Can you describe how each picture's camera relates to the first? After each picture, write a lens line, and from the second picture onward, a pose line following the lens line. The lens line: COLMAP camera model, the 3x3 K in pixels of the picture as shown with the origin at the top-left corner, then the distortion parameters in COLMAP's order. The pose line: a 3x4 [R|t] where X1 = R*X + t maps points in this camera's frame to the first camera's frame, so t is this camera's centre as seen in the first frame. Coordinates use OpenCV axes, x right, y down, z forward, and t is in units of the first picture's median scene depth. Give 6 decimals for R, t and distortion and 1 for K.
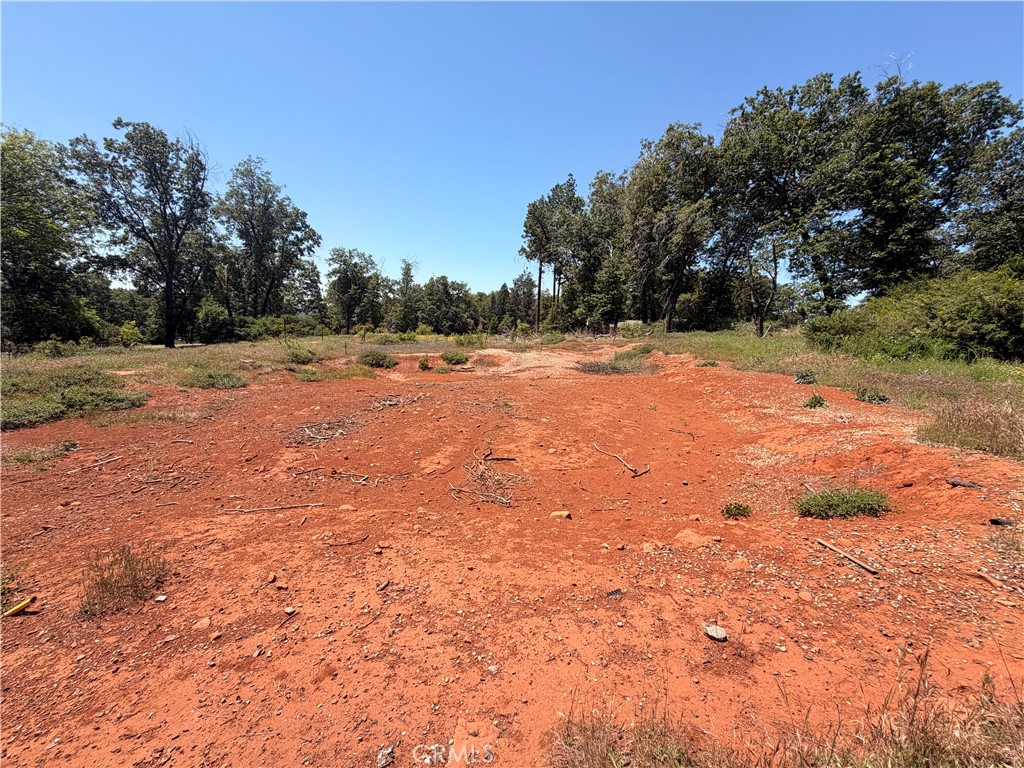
lens RADIAL K [[405.9, 0, 512.0], [0, 405.9, 384.0], [0, 0, 1]] dist [0.001404, 0.000339]
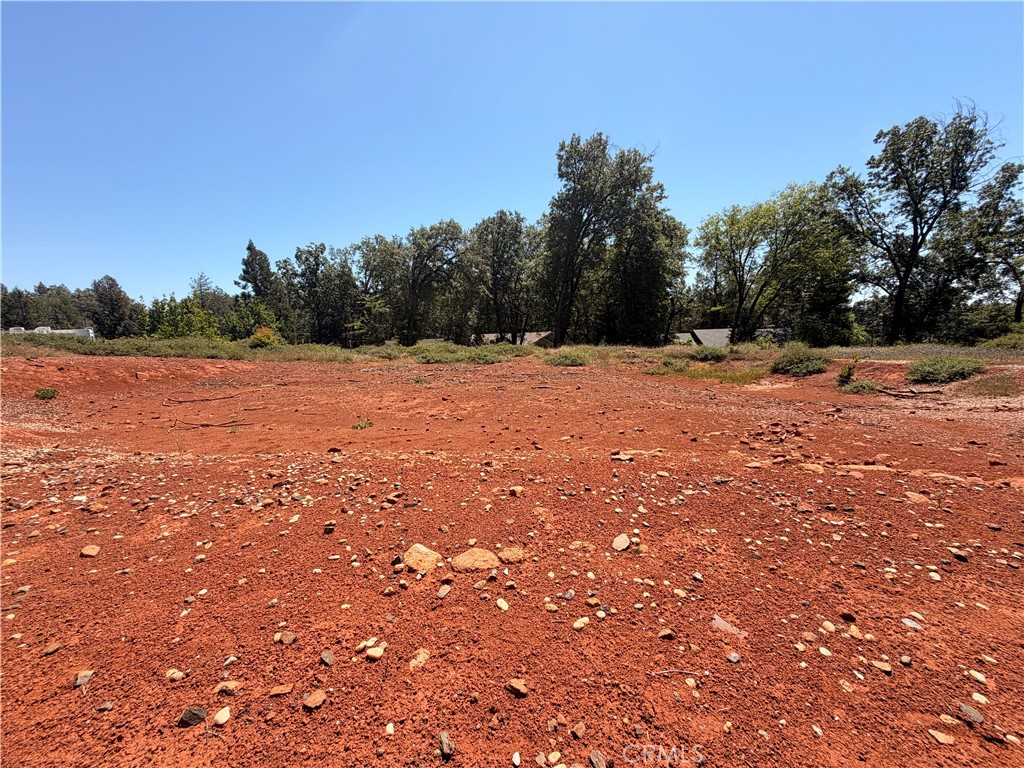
lens RADIAL K [[405.9, 0, 512.0], [0, 405.9, 384.0], [0, 0, 1]] dist [0.001404, 0.000339]
pose [[-0.125366, 0.089086, -0.988103, 0.110773], [-0.147013, 0.983297, 0.107305, -0.008887], [0.981158, 0.158717, -0.110176, 0.184227]]
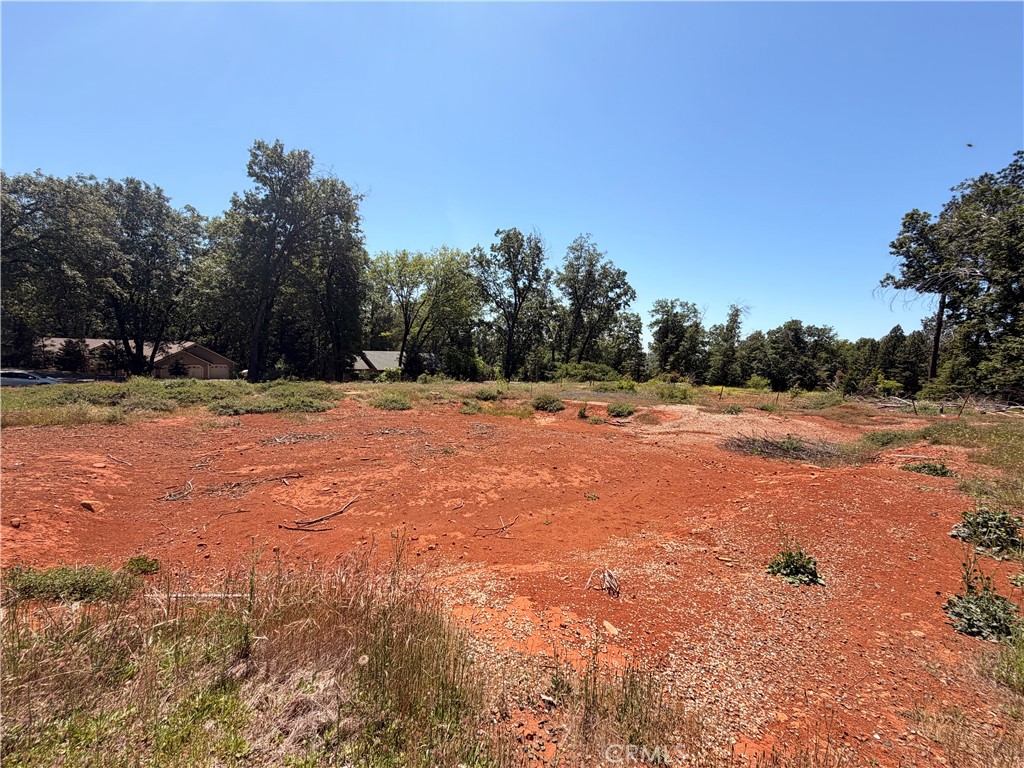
lens RADIAL K [[405.9, 0, 512.0], [0, 405.9, 384.0], [0, 0, 1]] dist [0.001404, 0.000339]
pose [[0.678704, 0.060313, -0.731931, 0.110989], [-0.146235, 0.987764, -0.054206, -0.011410], [0.719706, 0.143824, 0.679219, 0.061795]]
